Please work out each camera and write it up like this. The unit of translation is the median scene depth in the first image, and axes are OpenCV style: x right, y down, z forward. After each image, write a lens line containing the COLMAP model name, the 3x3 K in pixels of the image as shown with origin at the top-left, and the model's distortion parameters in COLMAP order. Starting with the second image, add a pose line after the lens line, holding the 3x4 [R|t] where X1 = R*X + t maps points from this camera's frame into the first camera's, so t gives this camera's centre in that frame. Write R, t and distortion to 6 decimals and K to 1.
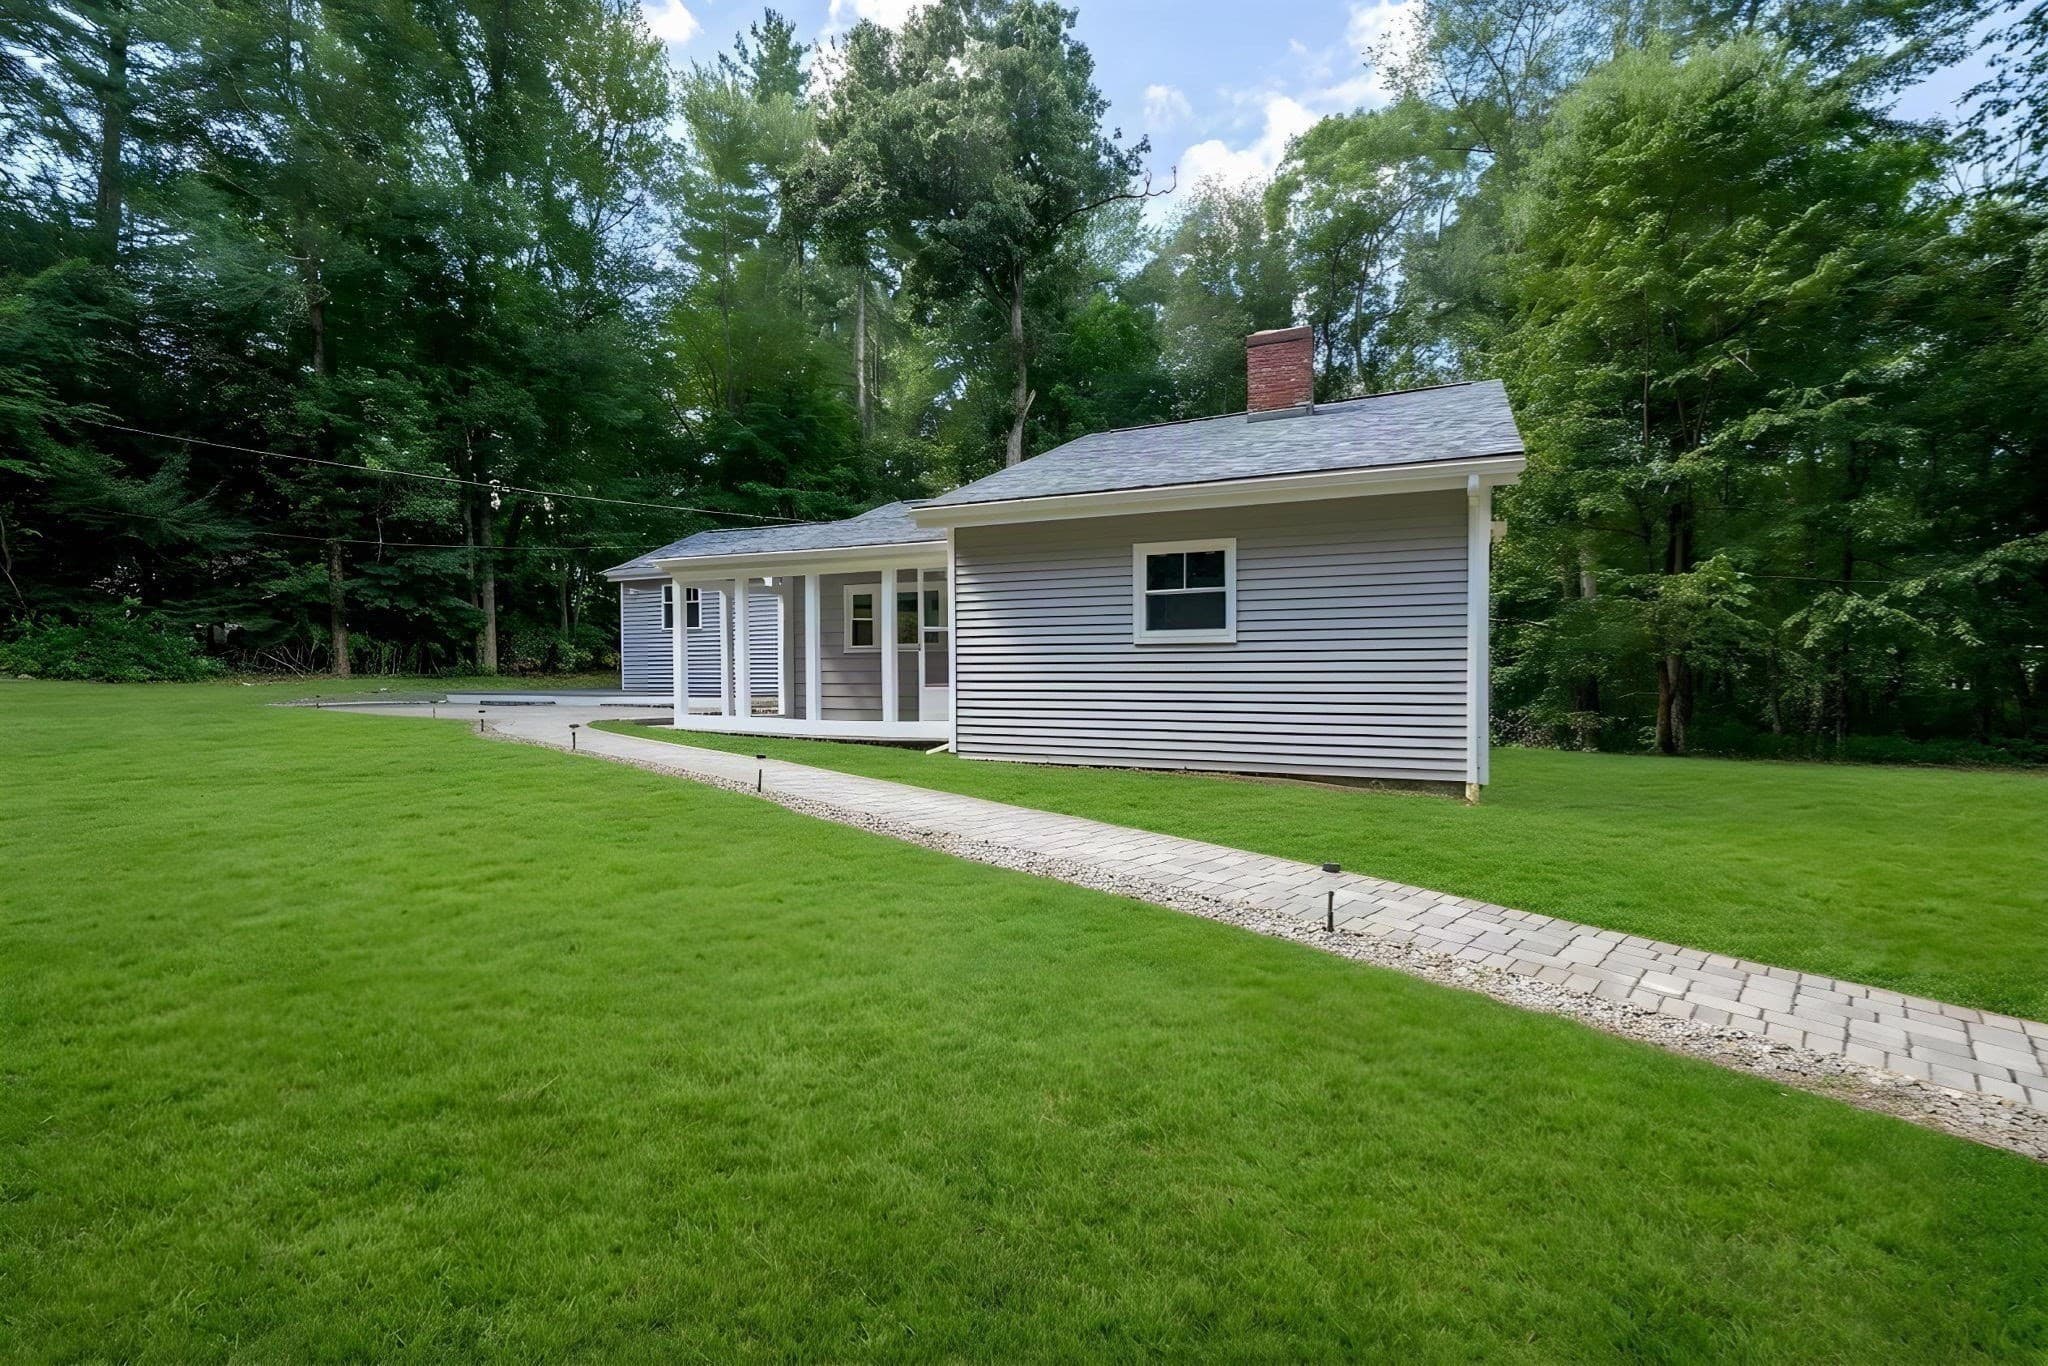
lens RADIAL K [[945.2, 0, 1022.0], [0, 945.2, 679.7], [0, 0, 1]] dist [0.010343, -0.001227]
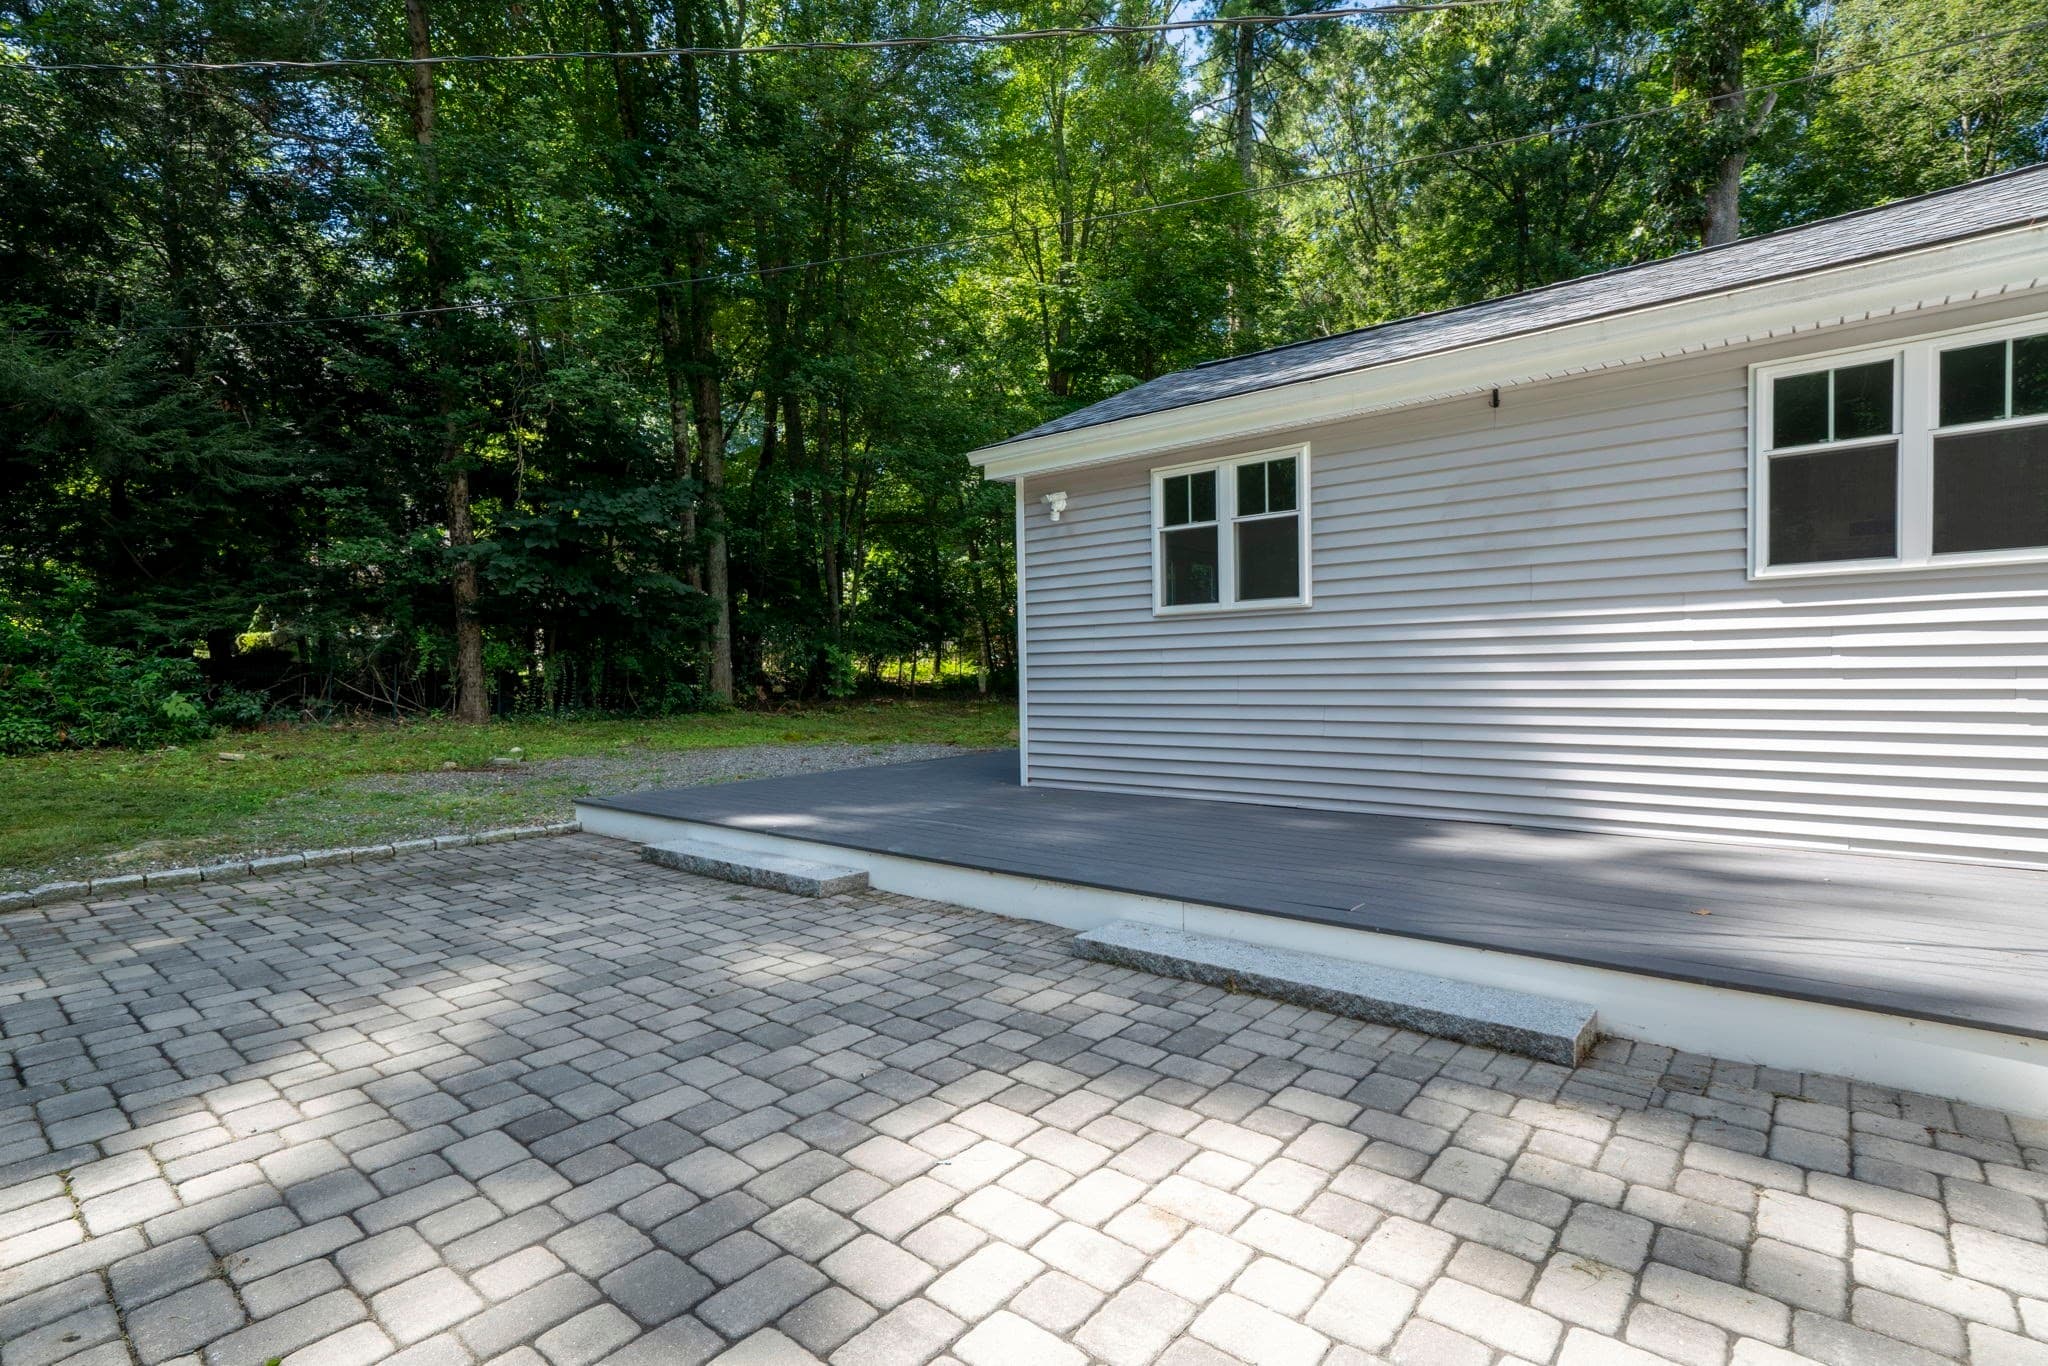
lens RADIAL K [[968.3, 0, 1015.4], [0, 968.3, 680.6], [0, 0, 1]] dist [0.011325, 0.001236]
pose [[0.971068, -0.007525, -0.238684, -0.513881], [0.007561, 0.999971, -0.000768, -0.043363], [0.238683, -0.001059, 0.971097, 0.976647]]
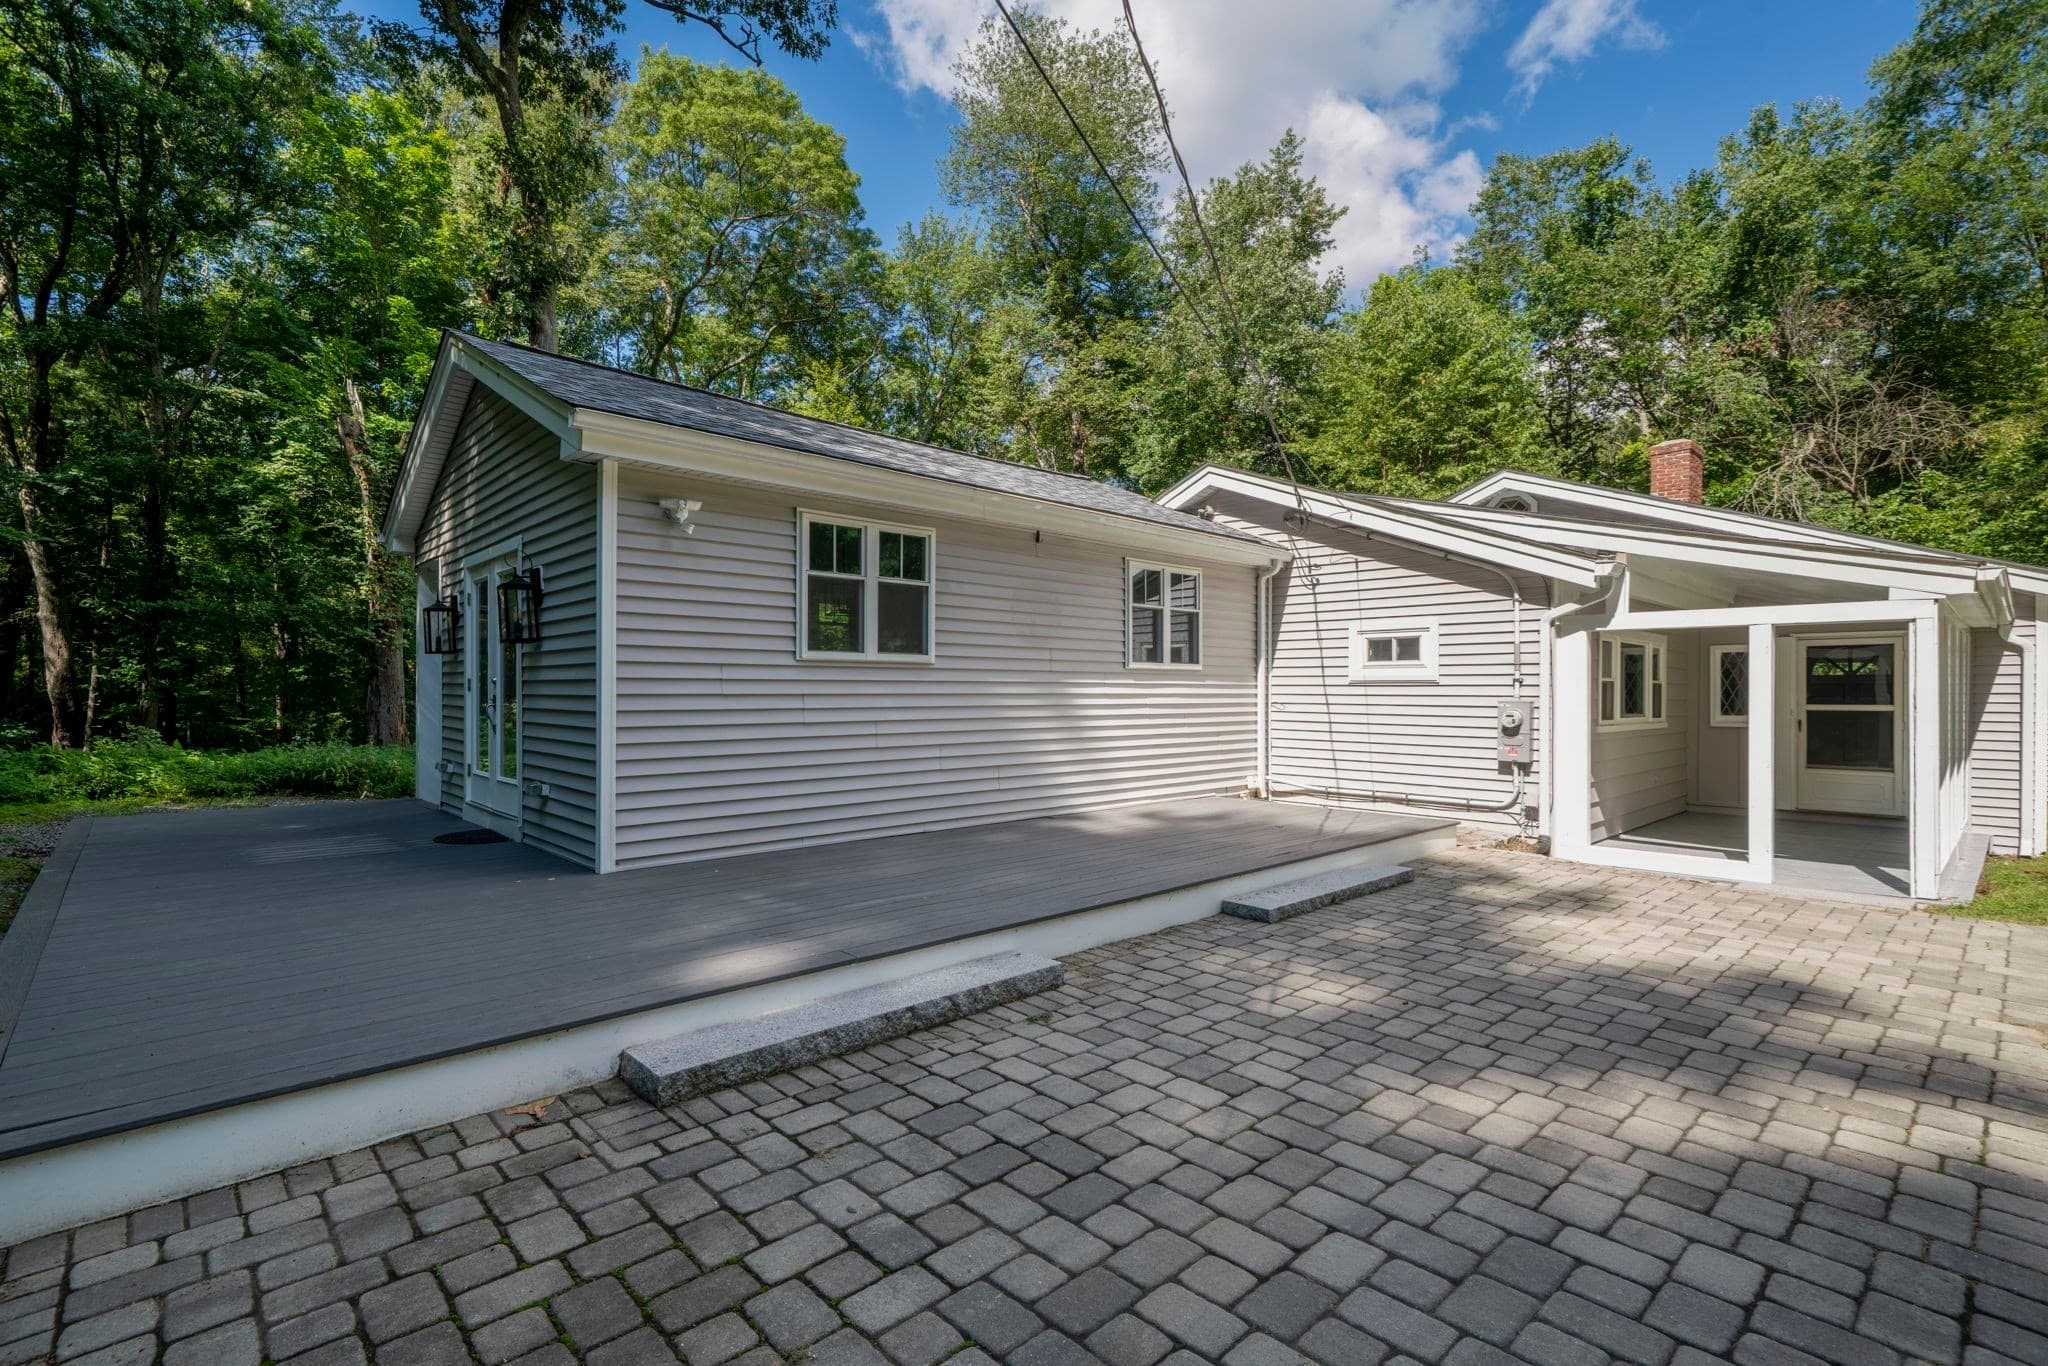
lens RADIAL K [[945.2, 0, 1024.6], [0, 945.2, 671.1], [0, 0, 1]] dist [0.010343, -0.001227]
pose [[0.346402, 0.029998, 0.937606, -0.964988], [0.011068, 0.999288, -0.036060, -0.052841], [-0.938021, 0.022869, 0.345824, 1.214330]]
